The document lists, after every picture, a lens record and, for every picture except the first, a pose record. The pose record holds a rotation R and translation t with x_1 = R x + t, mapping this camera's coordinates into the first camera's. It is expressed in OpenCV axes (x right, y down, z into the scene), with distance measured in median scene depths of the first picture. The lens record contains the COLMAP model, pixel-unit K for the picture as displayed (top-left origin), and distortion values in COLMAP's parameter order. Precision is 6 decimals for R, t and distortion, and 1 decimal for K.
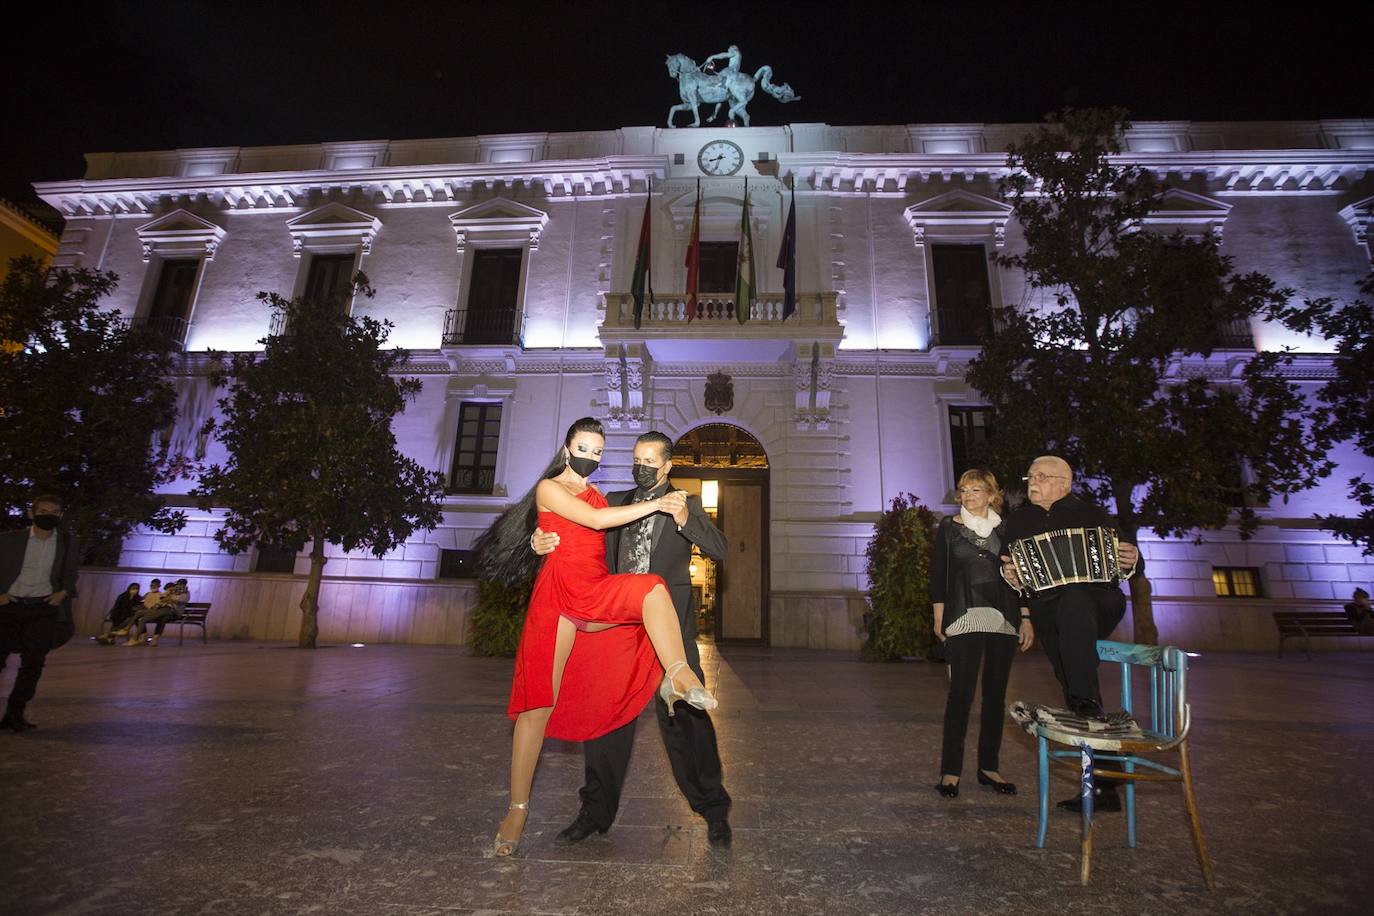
lens RADIAL K [[638.6, 0, 673.9], [0, 638.6, 448.3], [0, 0, 1]] dist [-0.045989, 0.016145]
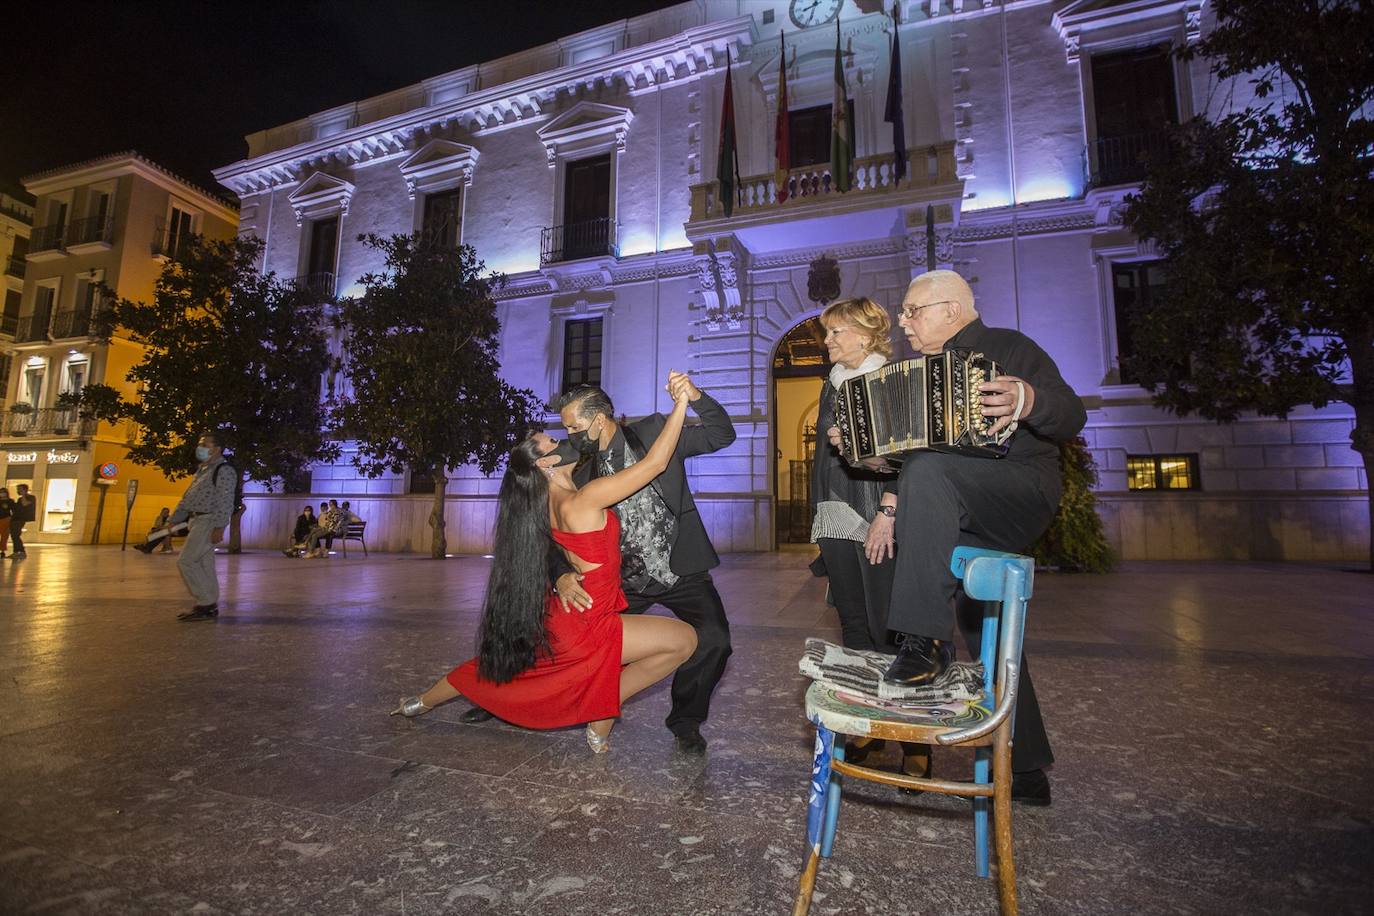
lens RADIAL K [[638.6, 0, 664.8], [0, 638.6, 446.7], [0, 0, 1]] dist [-0.045989, 0.016145]
pose [[0.959121, -0.048183, -0.278865, 0.096501], [0.084327, 0.989295, 0.119097, 0.019359], [0.270142, -0.137744, 0.952917, 0.059641]]
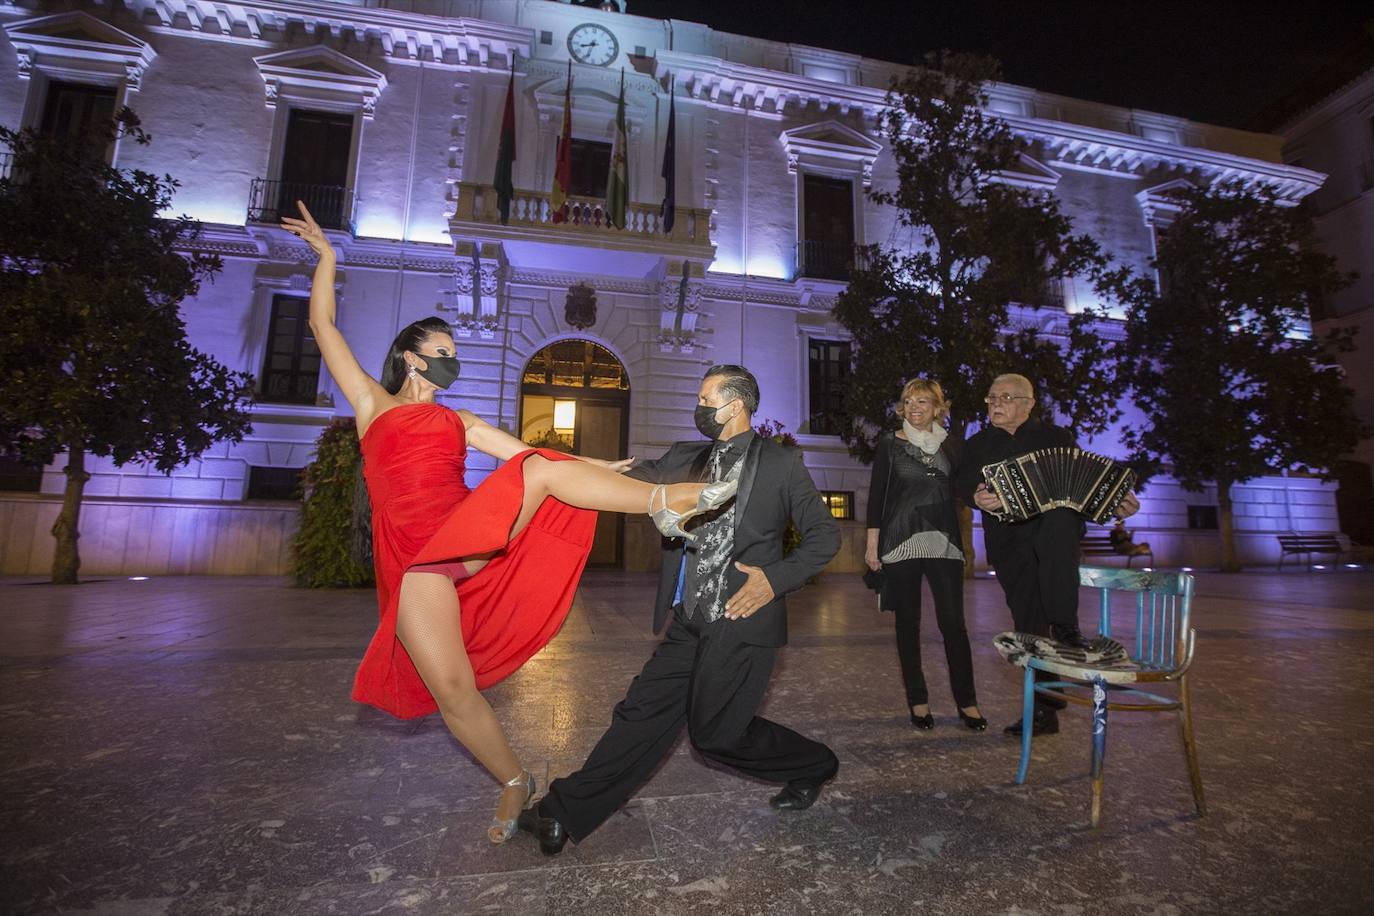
lens RADIAL K [[638.6, 0, 681.0], [0, 638.6, 451.3], [0, 0, 1]] dist [-0.045989, 0.016145]
pose [[0.965412, 0.028345, 0.259182, -0.024306], [-0.058903, 0.992084, 0.110905, 0.011290], [-0.253987, -0.122335, 0.959440, 0.044485]]
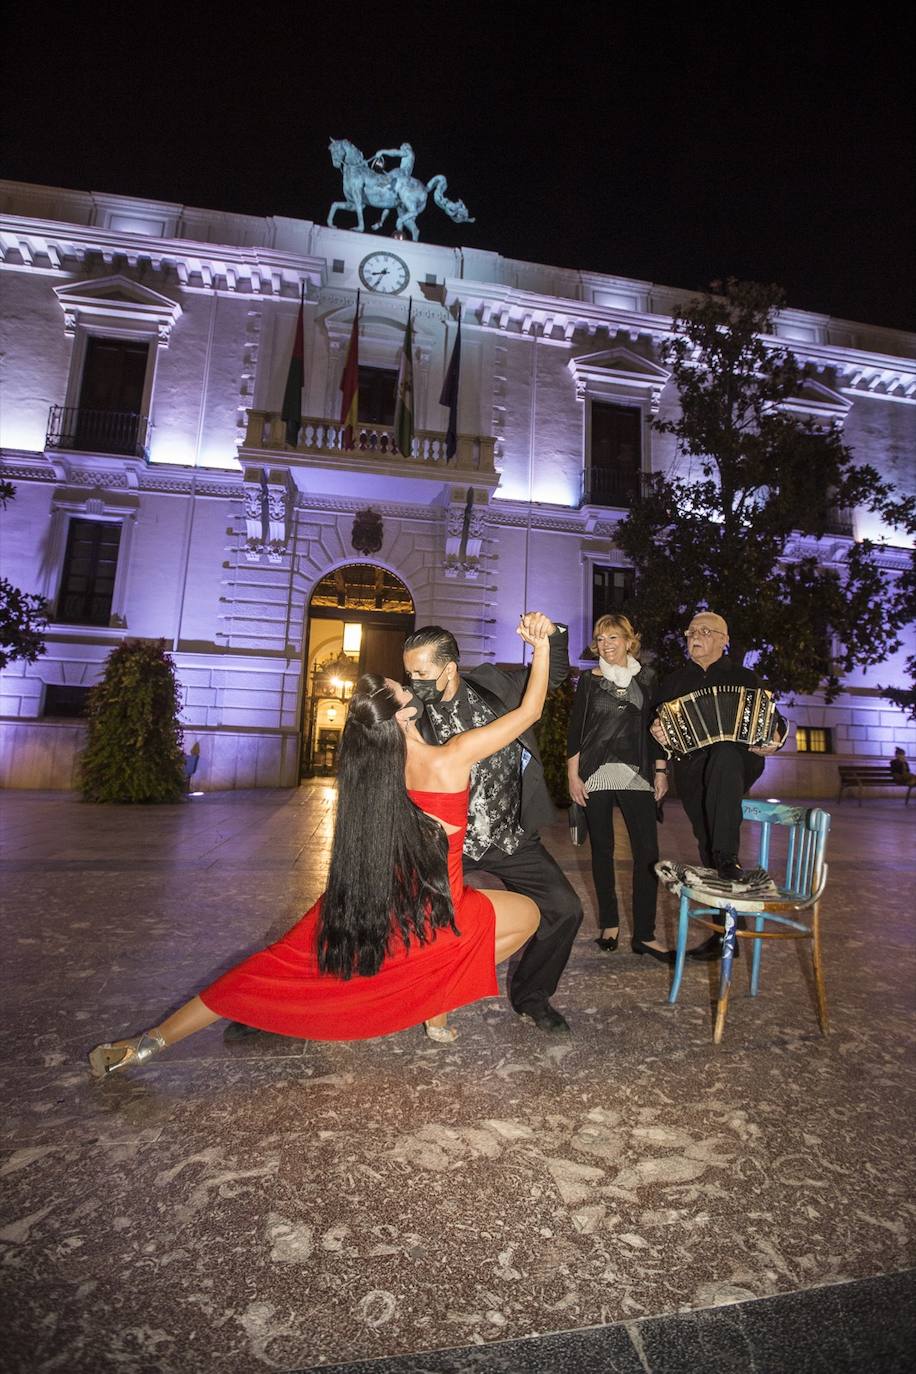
lens RADIAL K [[638.6, 0, 466.3], [0, 638.6, 675.6], [0, 0, 1]] dist [-0.045989, 0.016145]
pose [[0.971925, 0.040619, 0.231759, 0.002138], [-0.069118, 0.990817, 0.116205, 0.004424], [-0.224910, -0.128961, 0.965808, 0.026082]]
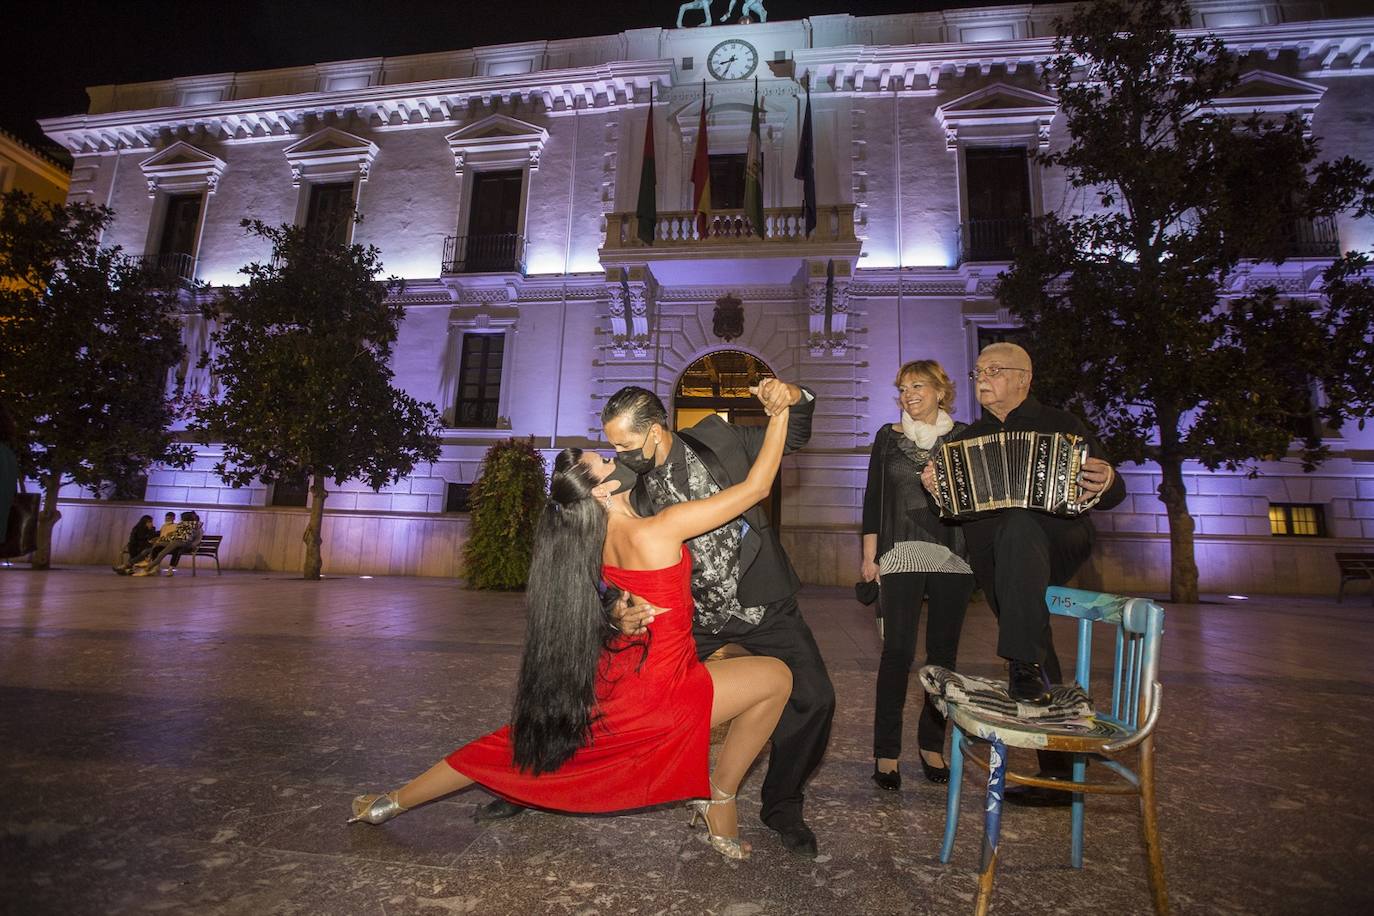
lens RADIAL K [[638.6, 0, 668.1], [0, 638.6, 446.6], [0, 0, 1]] dist [-0.045989, 0.016145]
pose [[0.997548, -0.002927, -0.069919, 0.048529], [0.009483, 0.995562, 0.093625, 0.012713], [0.069335, -0.094059, 0.993149, 0.045046]]
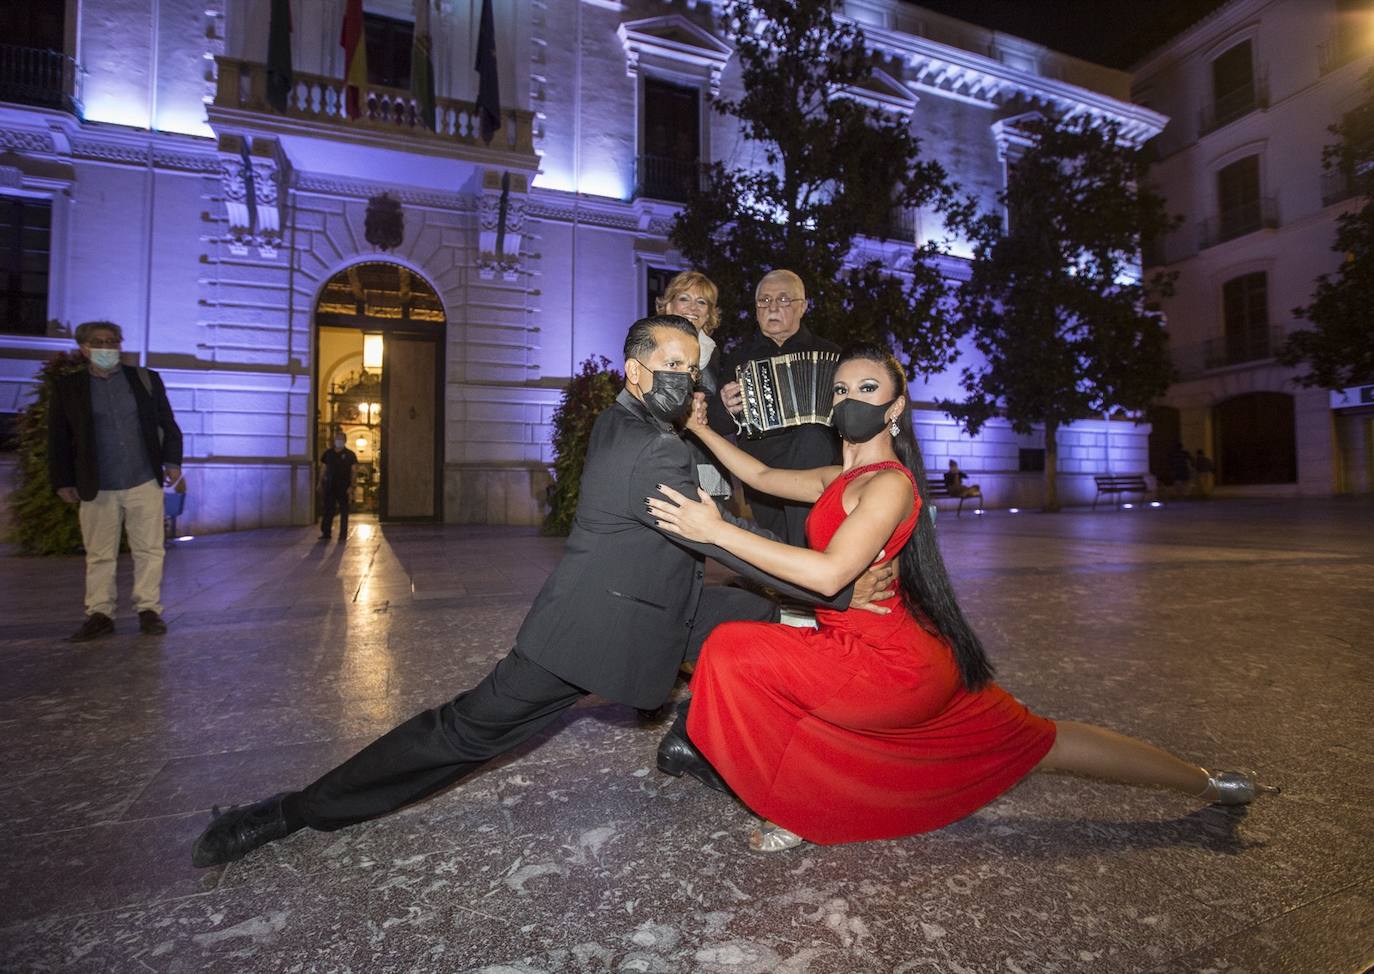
lens RADIAL K [[678.8, 0, 640.6], [0, 678.8, 478.4], [0, 0, 1]] dist [-0.048627, 0.018433]
pose [[0.914374, -0.017887, 0.404475, 0.019527], [-0.076468, 0.973414, 0.215913, 0.019356], [-0.397583, -0.228355, 0.888697, 0.056065]]
